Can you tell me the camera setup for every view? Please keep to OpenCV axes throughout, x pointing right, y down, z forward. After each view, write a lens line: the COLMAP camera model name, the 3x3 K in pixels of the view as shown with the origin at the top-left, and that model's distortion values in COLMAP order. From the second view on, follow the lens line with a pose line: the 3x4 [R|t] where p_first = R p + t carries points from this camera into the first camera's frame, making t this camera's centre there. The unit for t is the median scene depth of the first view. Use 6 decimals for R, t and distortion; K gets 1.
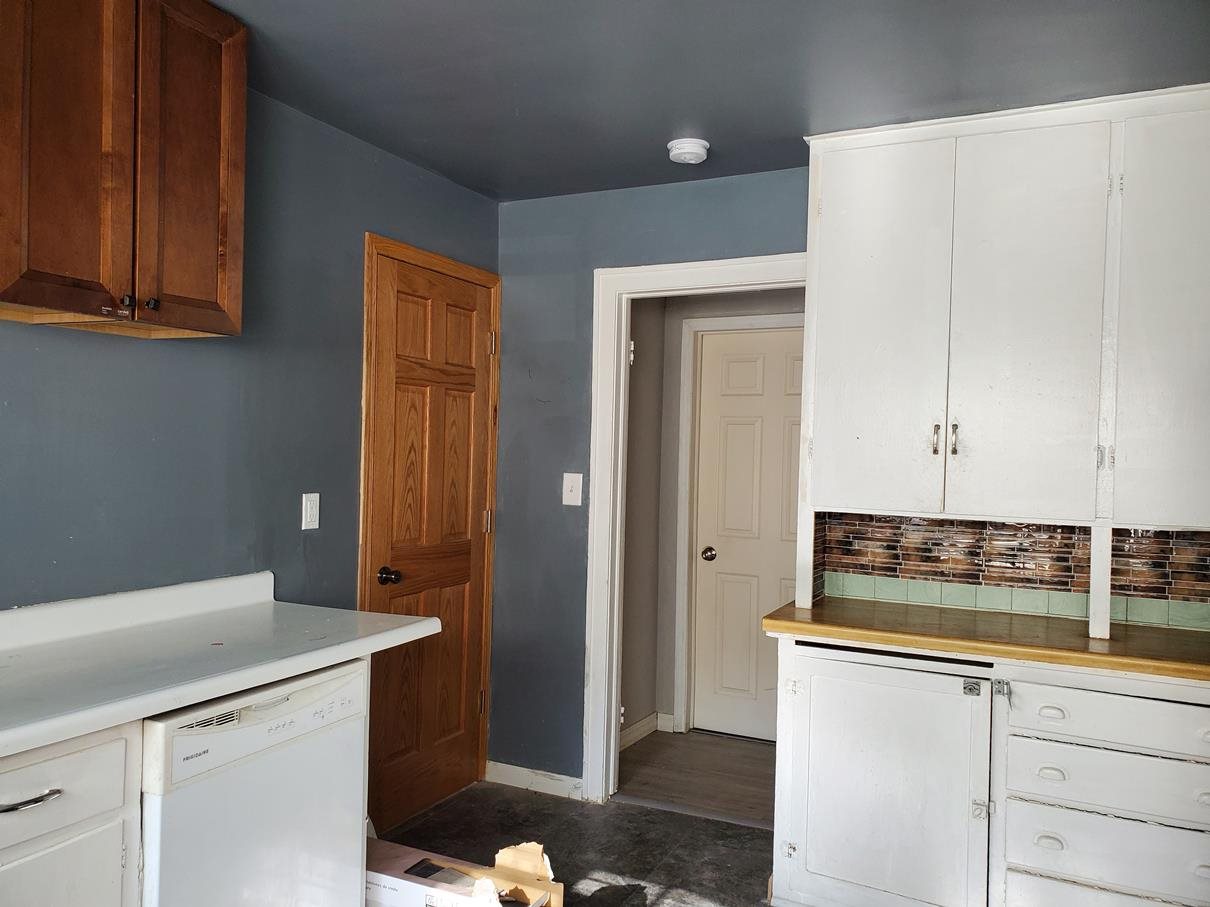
lens RADIAL K [[936.9, 0, 589.1], [0, 936.9, 455.7], [0, 0, 1]] dist [-0.001714, 0.001524]
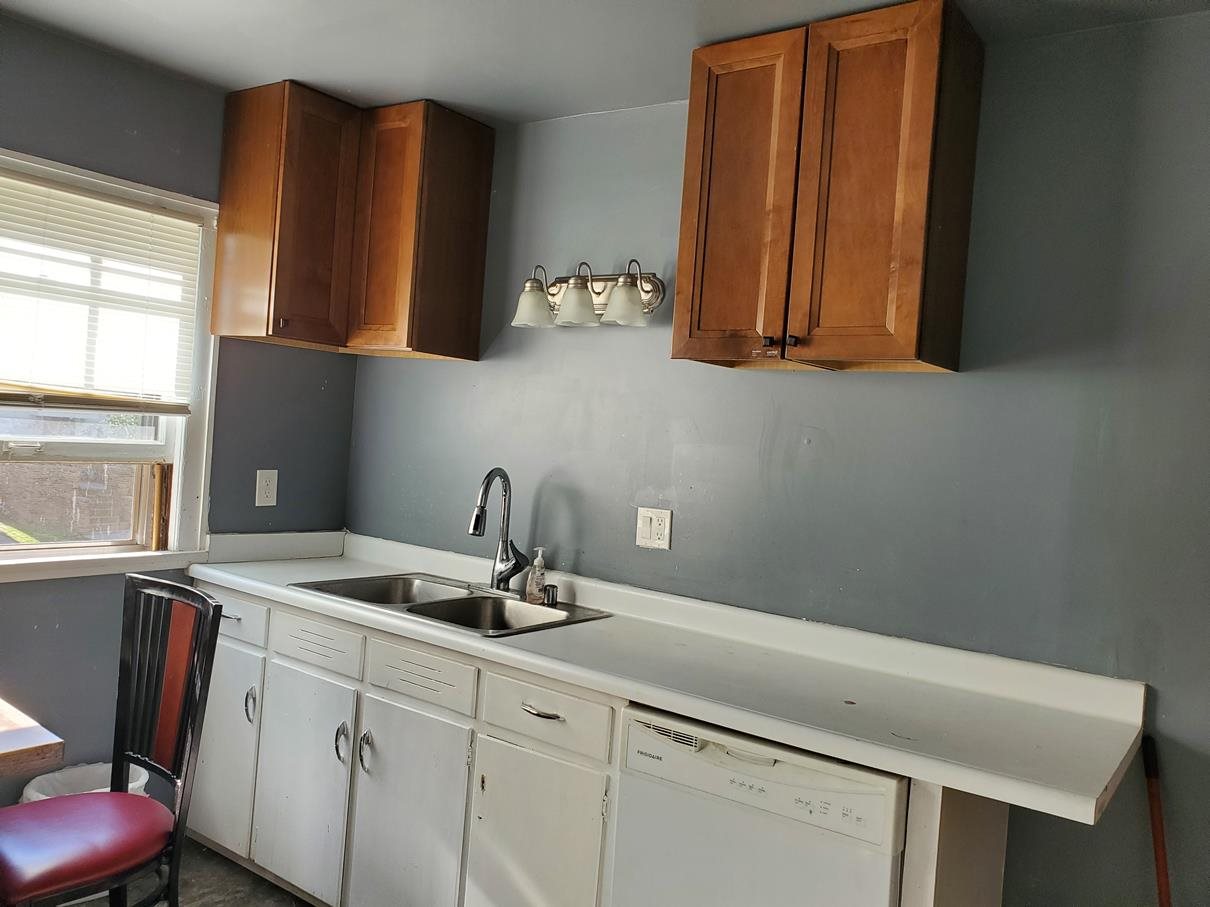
lens RADIAL K [[936.9, 0, 589.1], [0, 936.9, 455.7], [0, 0, 1]] dist [-0.001714, 0.001524]
pose [[-0.177307, -0.016062, -0.984024, 0.404933], [-0.086731, 0.996232, -0.000633, -0.010163], [0.980326, 0.085233, -0.178032, 0.670985]]
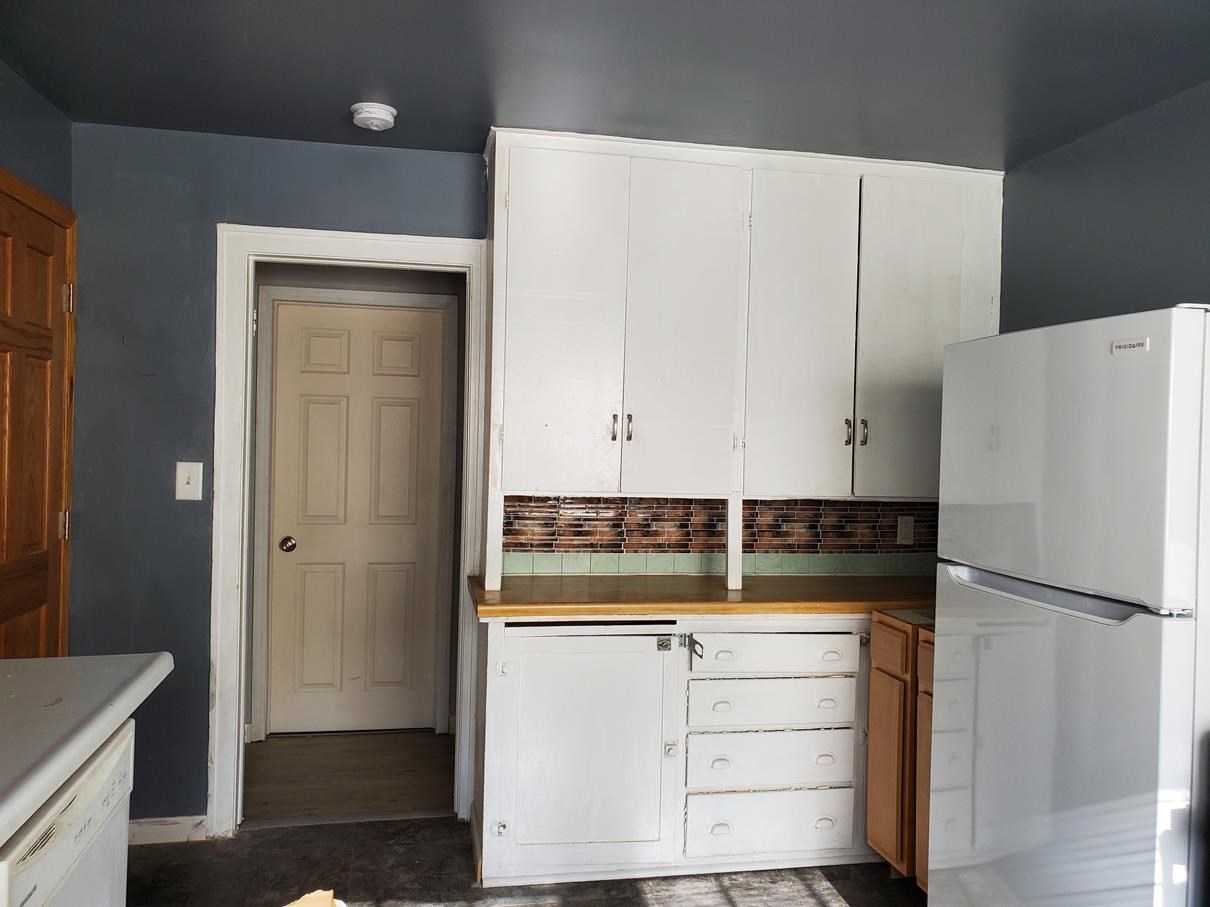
lens RADIAL K [[924.1, 0, 602.0], [0, 924.1, 440.5], [0, 0, 1]] dist [-0.000254, -0.005477]
pose [[0.792796, -0.005651, 0.609460, -0.304199], [-0.000169, 0.999955, 0.009492, -0.010488], [-0.609487, -0.007628, 0.792760, 0.136374]]
